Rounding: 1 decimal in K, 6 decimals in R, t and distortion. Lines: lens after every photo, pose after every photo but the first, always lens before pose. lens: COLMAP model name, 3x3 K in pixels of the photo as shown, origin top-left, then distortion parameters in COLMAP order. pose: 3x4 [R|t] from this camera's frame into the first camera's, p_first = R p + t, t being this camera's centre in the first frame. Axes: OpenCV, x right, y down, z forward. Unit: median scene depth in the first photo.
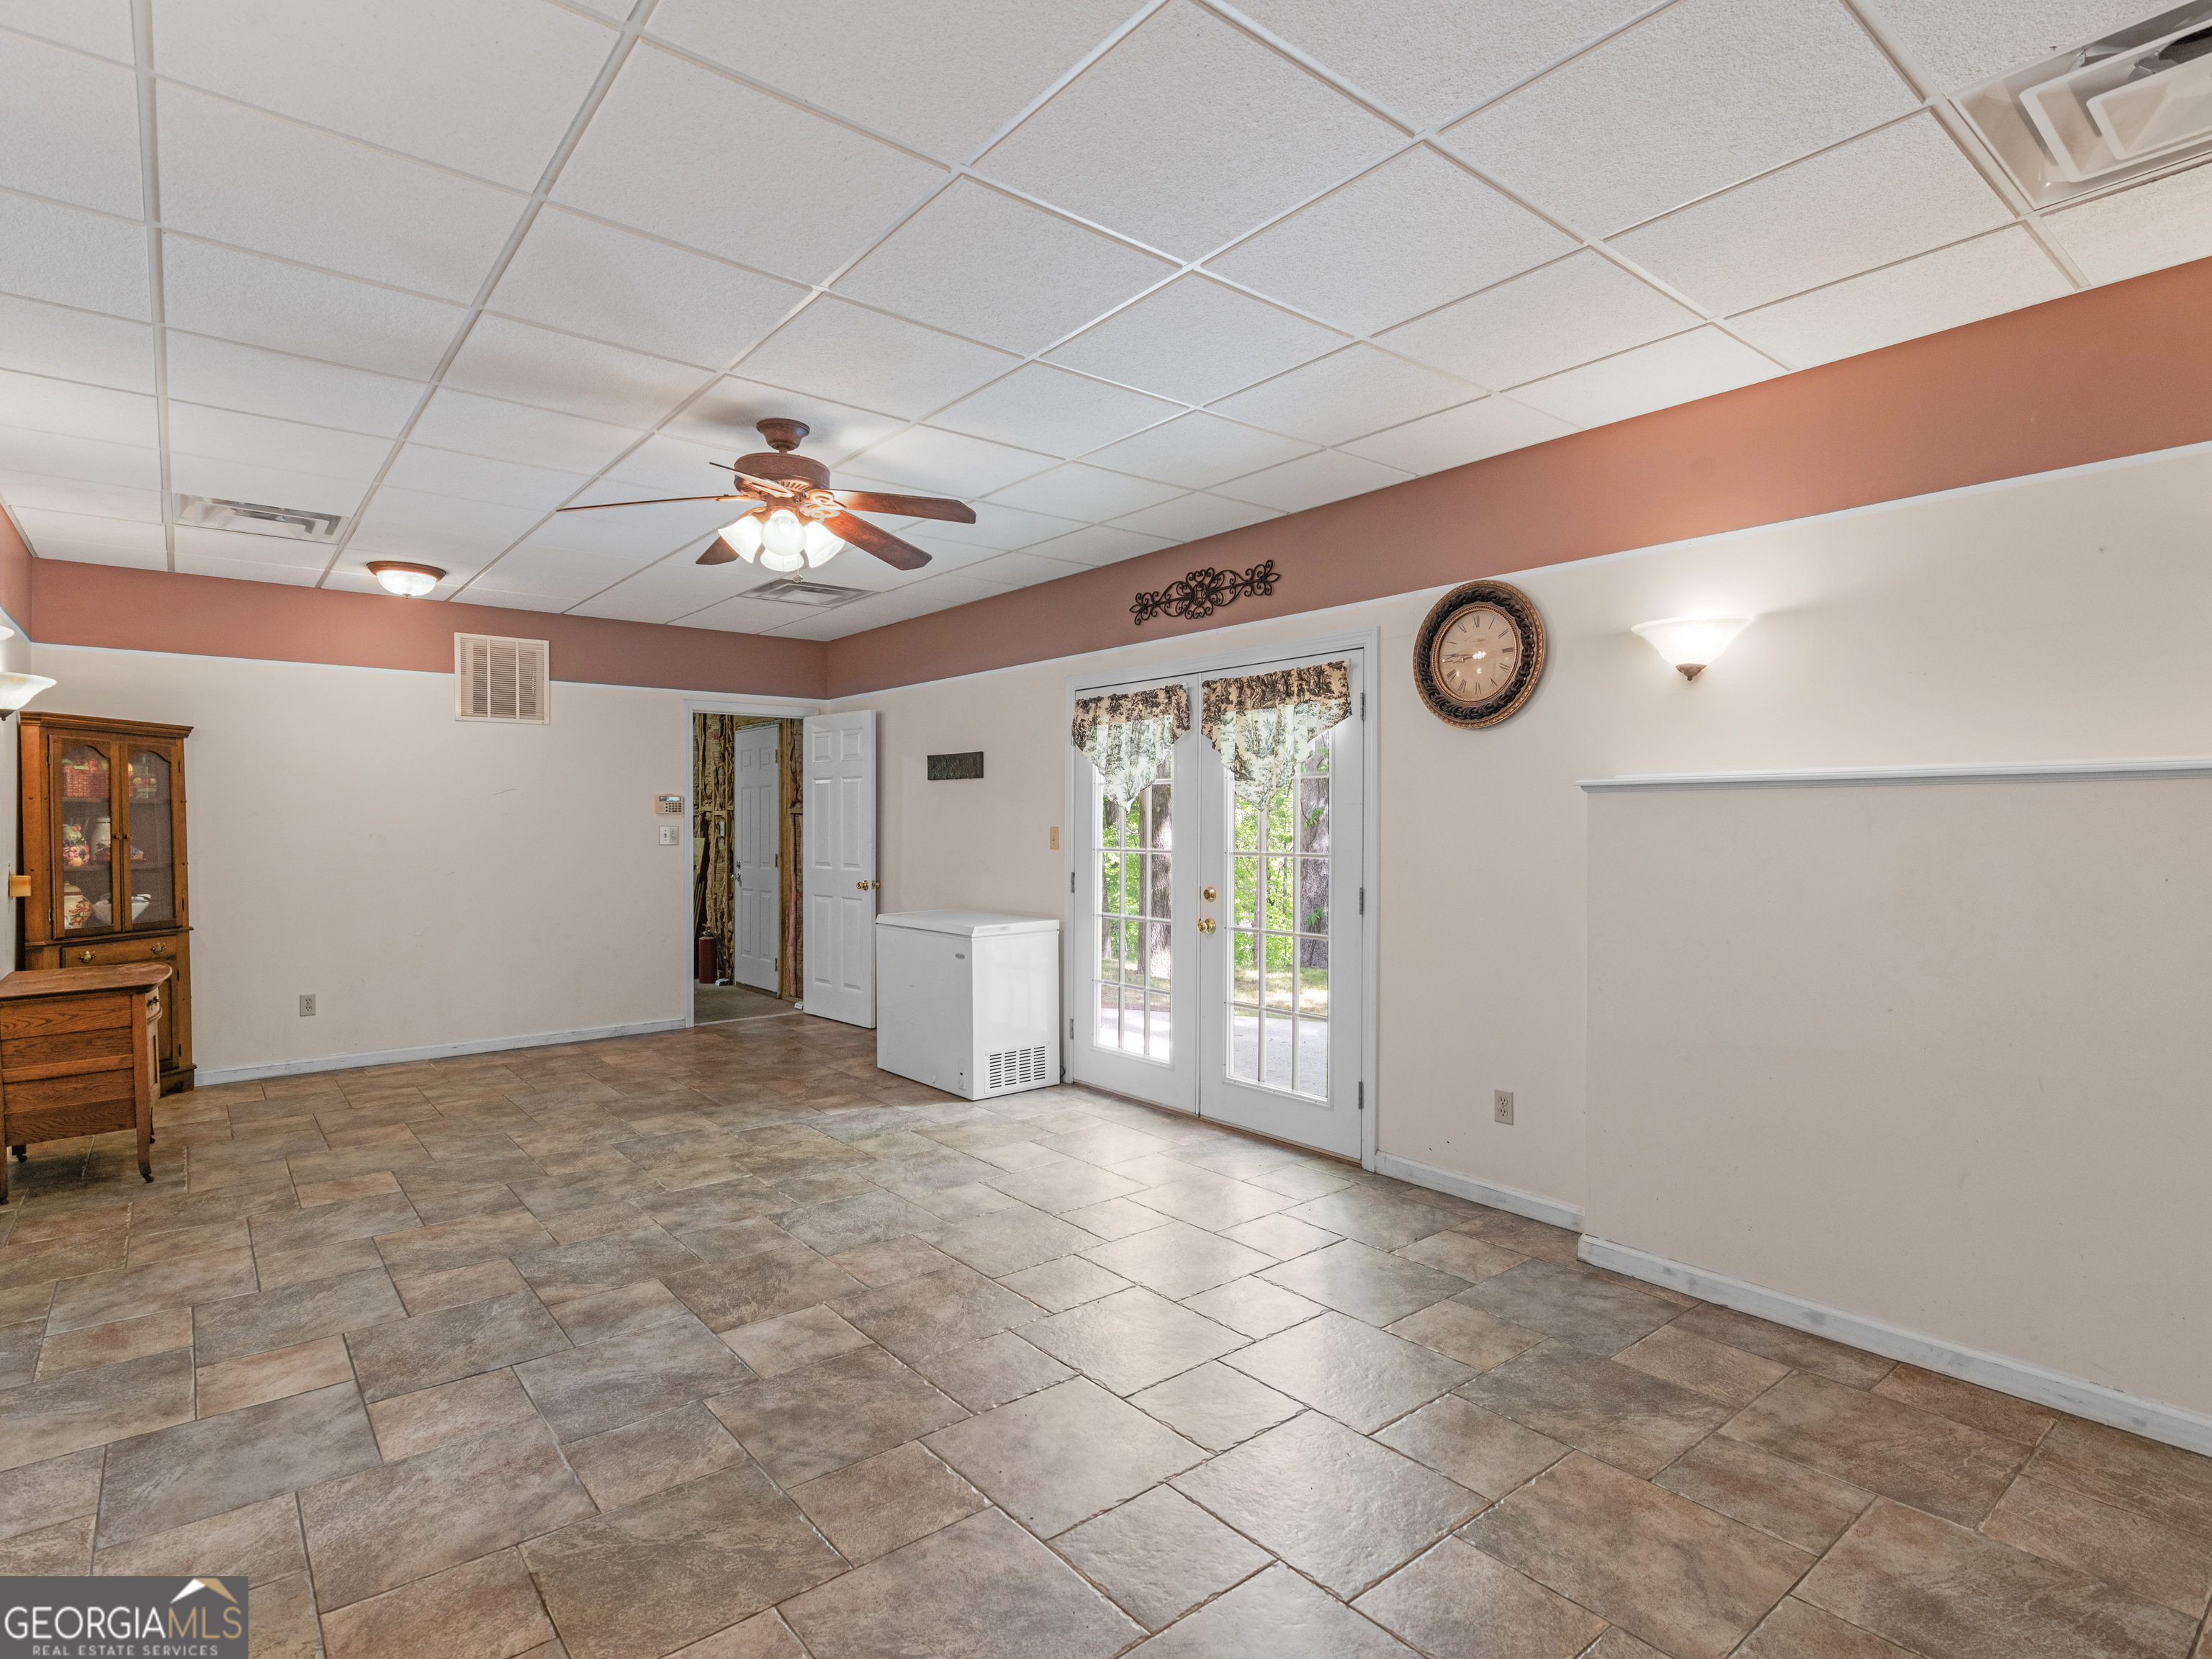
lens RADIAL K [[1133.1, 0, 1107.6], [0, 1133.1, 830.6], [0, 0, 1]] dist [0.003914, 0.001141]
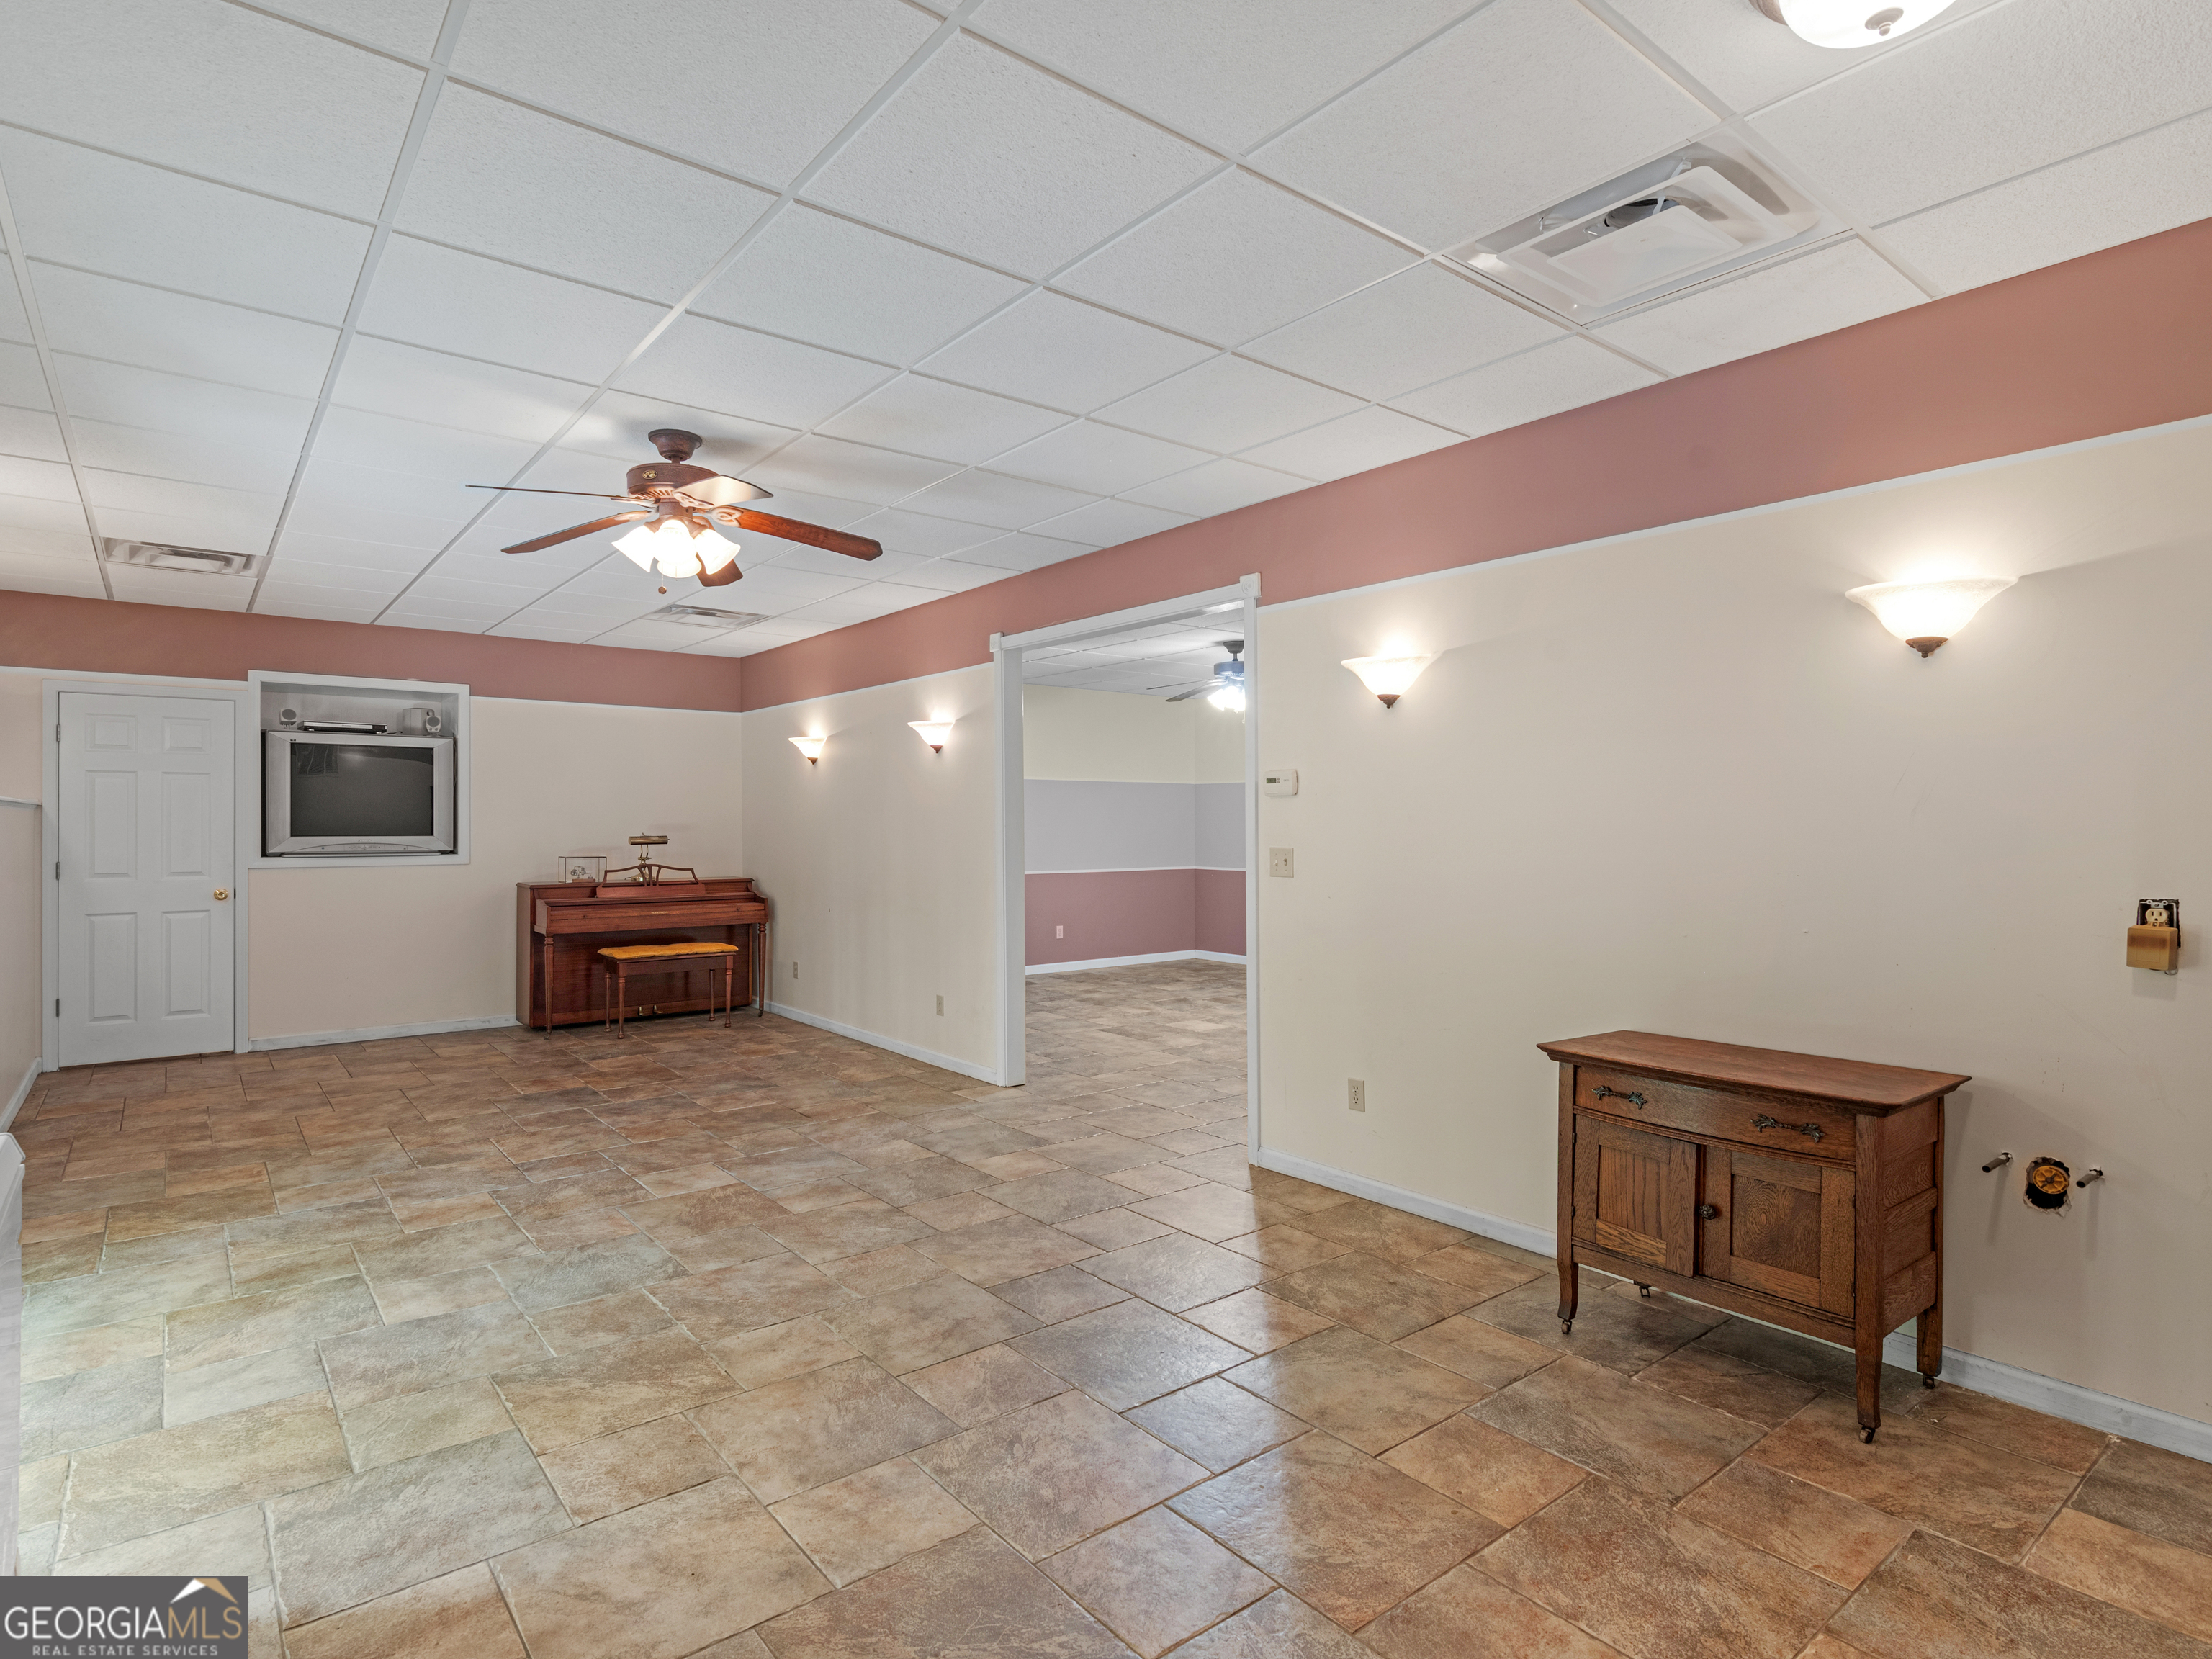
lens RADIAL K [[1133.1, 0, 1102.5], [0, 1133.1, 830.6], [0, 0, 1]] dist [0.003914, 0.001141]
pose [[-0.999996, 0.002738, 0.000555, -0.636862], [0.002746, 0.999898, 0.014045, -0.010361], [-0.000516, 0.014046, -0.999901, 1.922983]]
